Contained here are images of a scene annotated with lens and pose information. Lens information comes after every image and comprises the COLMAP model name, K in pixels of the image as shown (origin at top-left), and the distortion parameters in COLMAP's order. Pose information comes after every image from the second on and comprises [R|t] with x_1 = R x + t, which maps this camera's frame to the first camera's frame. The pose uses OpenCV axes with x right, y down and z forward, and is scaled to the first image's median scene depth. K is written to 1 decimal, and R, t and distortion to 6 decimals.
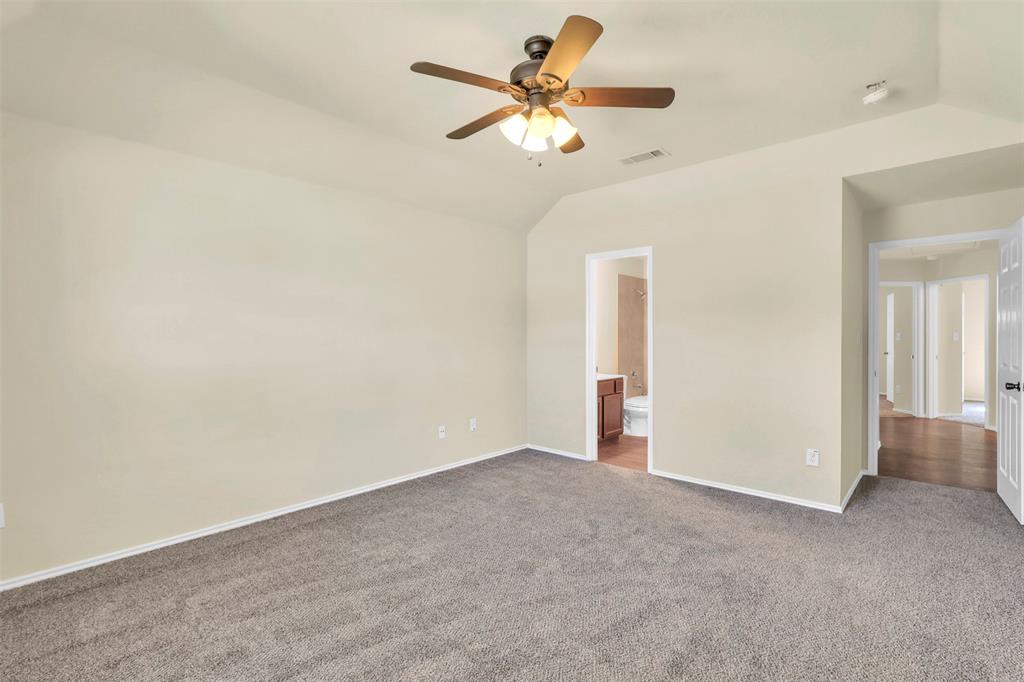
lens RADIAL K [[472.3, 0, 511.9], [0, 472.3, 343.4], [0, 0, 1]] dist [-0.005099, 0.002035]
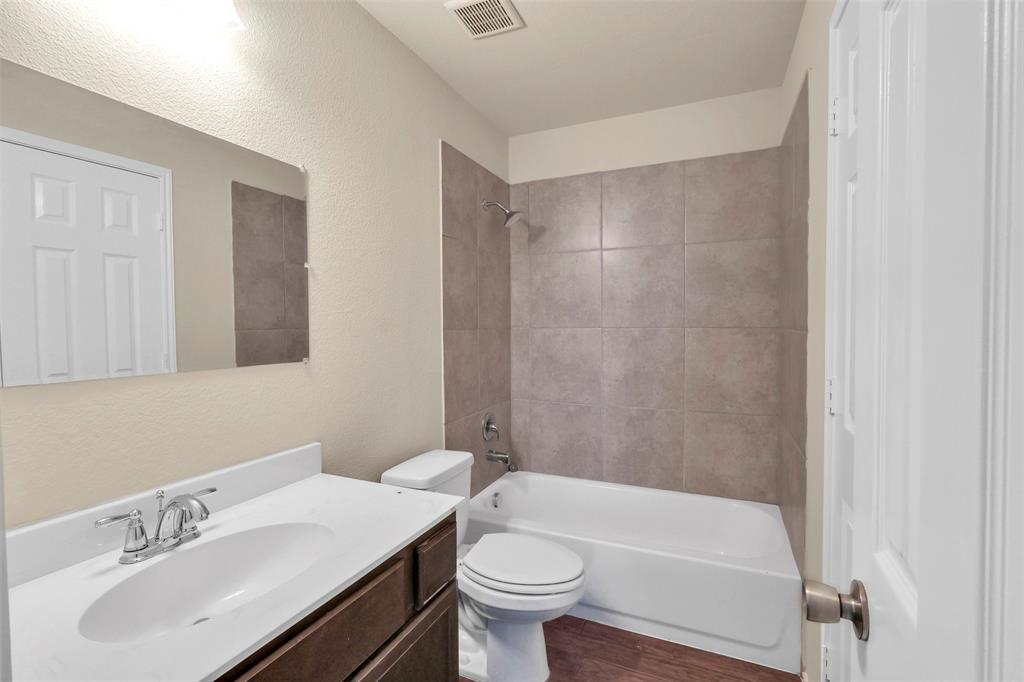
lens RADIAL K [[472.3, 0, 505.7], [0, 472.3, 333.8], [0, 0, 1]] dist [-0.005099, 0.002035]
pose [[0.952528, -0.013318, 0.304158, 0.164908], [0.007177, 0.999747, 0.021300, -0.018205], [-0.304365, -0.018106, 0.952383, 0.669033]]
